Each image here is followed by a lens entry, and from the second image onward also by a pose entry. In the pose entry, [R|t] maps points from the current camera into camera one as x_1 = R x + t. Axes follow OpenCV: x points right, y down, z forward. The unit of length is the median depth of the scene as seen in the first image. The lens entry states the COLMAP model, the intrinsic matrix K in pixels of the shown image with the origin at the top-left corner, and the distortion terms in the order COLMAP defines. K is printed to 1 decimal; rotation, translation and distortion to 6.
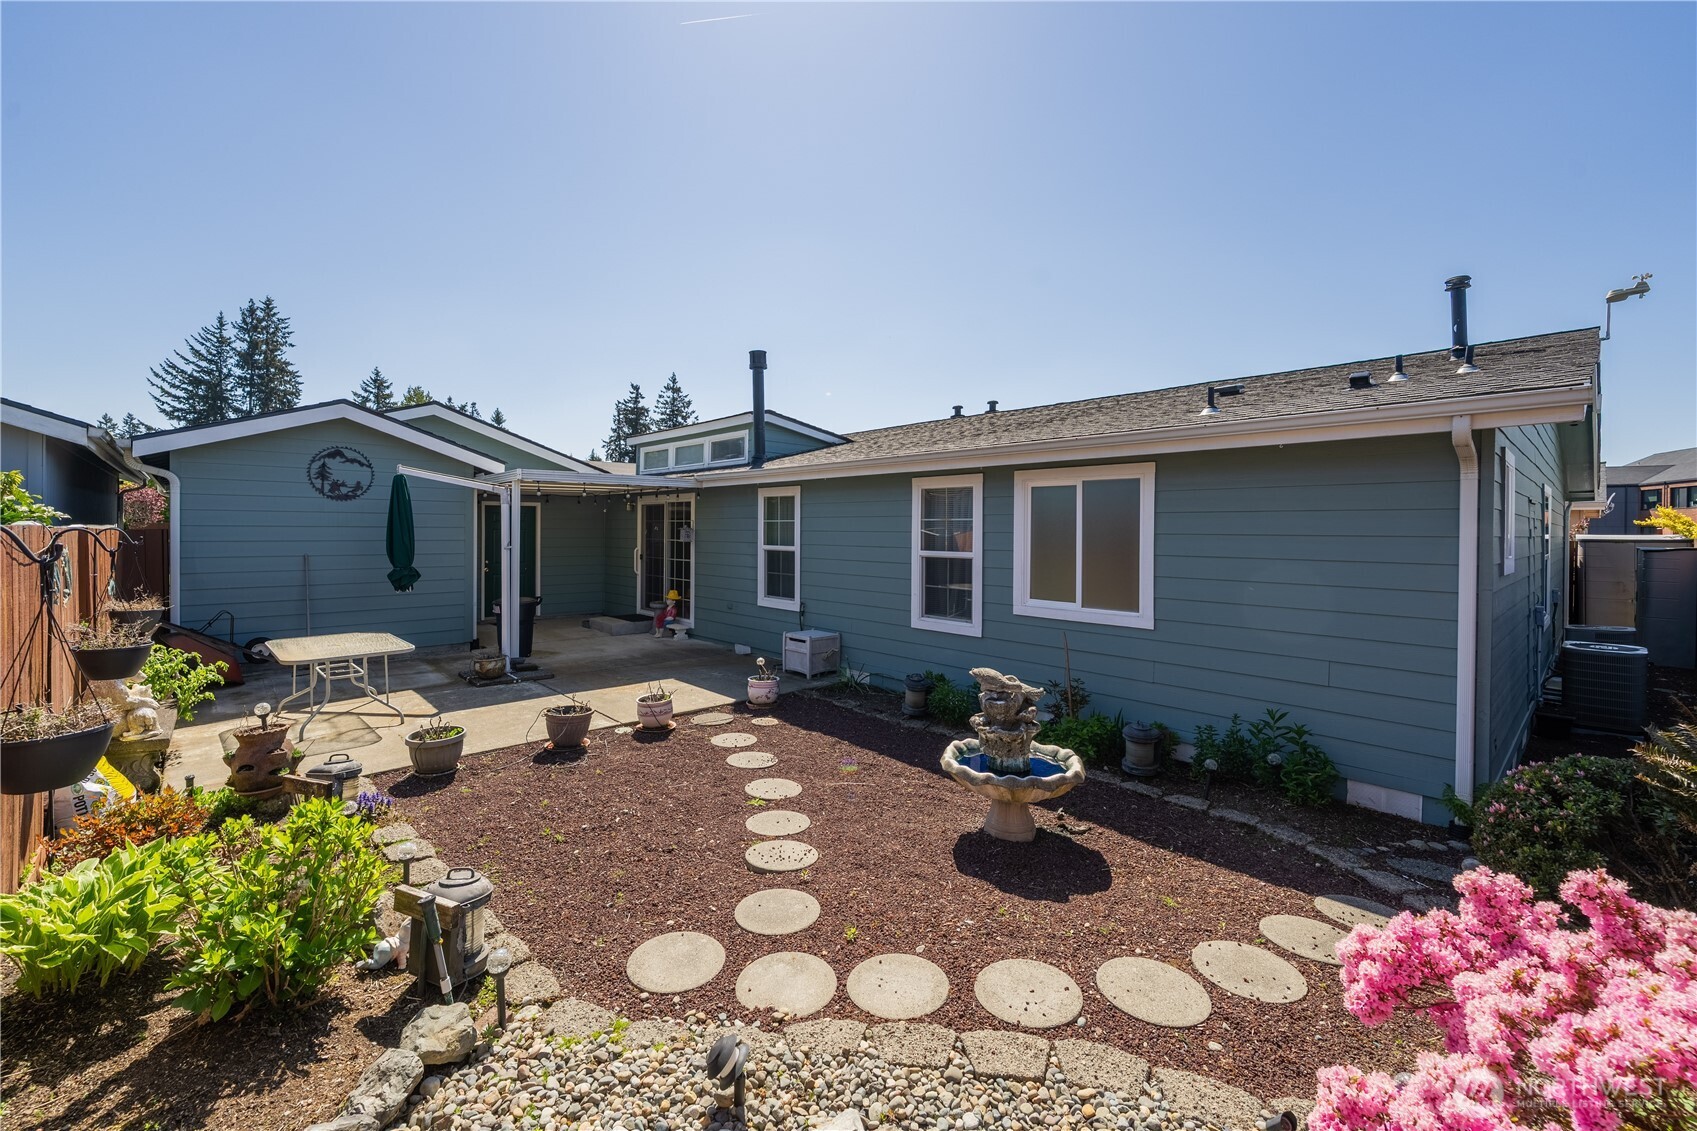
lens RADIAL K [[702.2, 0, 841.4], [0, 702.2, 531.0], [0, 0, 1]] dist [0.003421, -0.000014]
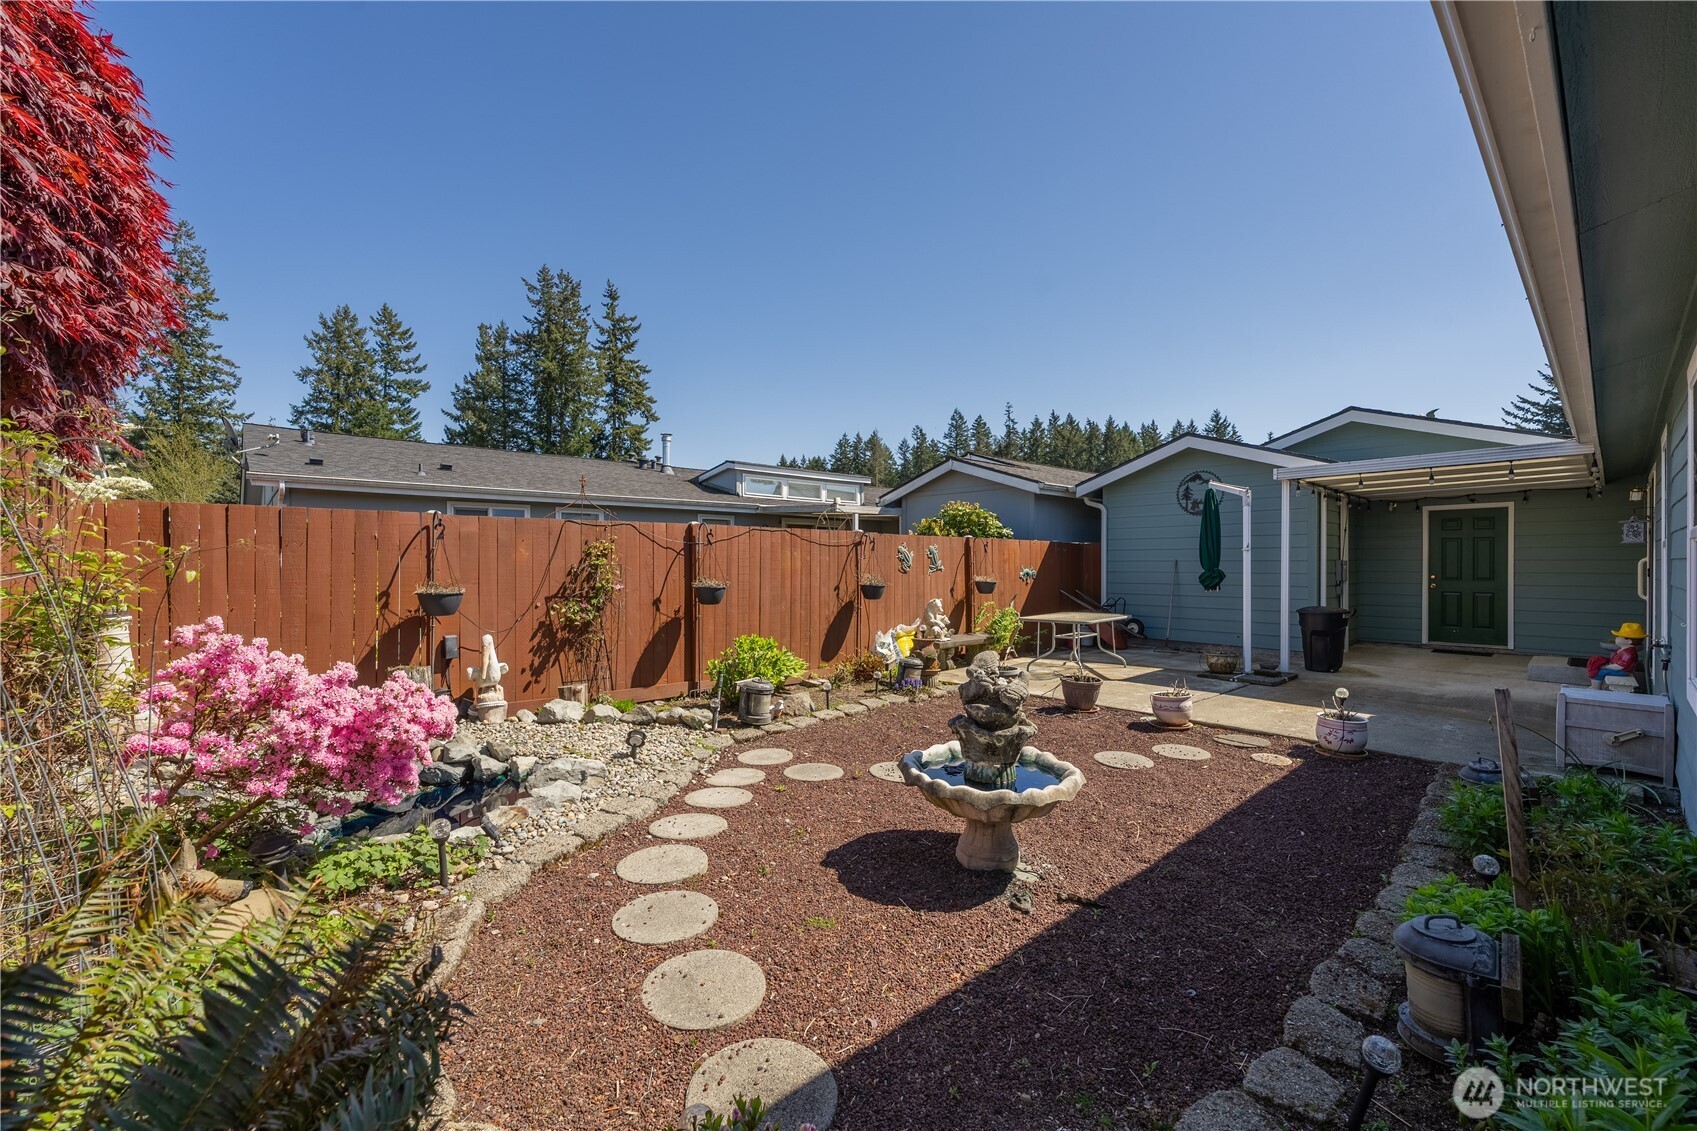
lens RADIAL K [[702.2, 0, 850.9], [0, 702.2, 567.0], [0, 0, 1]] dist [0.003421, -0.000014]
pose [[-0.014682, 0.000193, -0.999892, 1.207880], [-0.004116, 0.999991, 0.000253, 0.112457], [0.999884, 0.004120, -0.014681, 0.992684]]
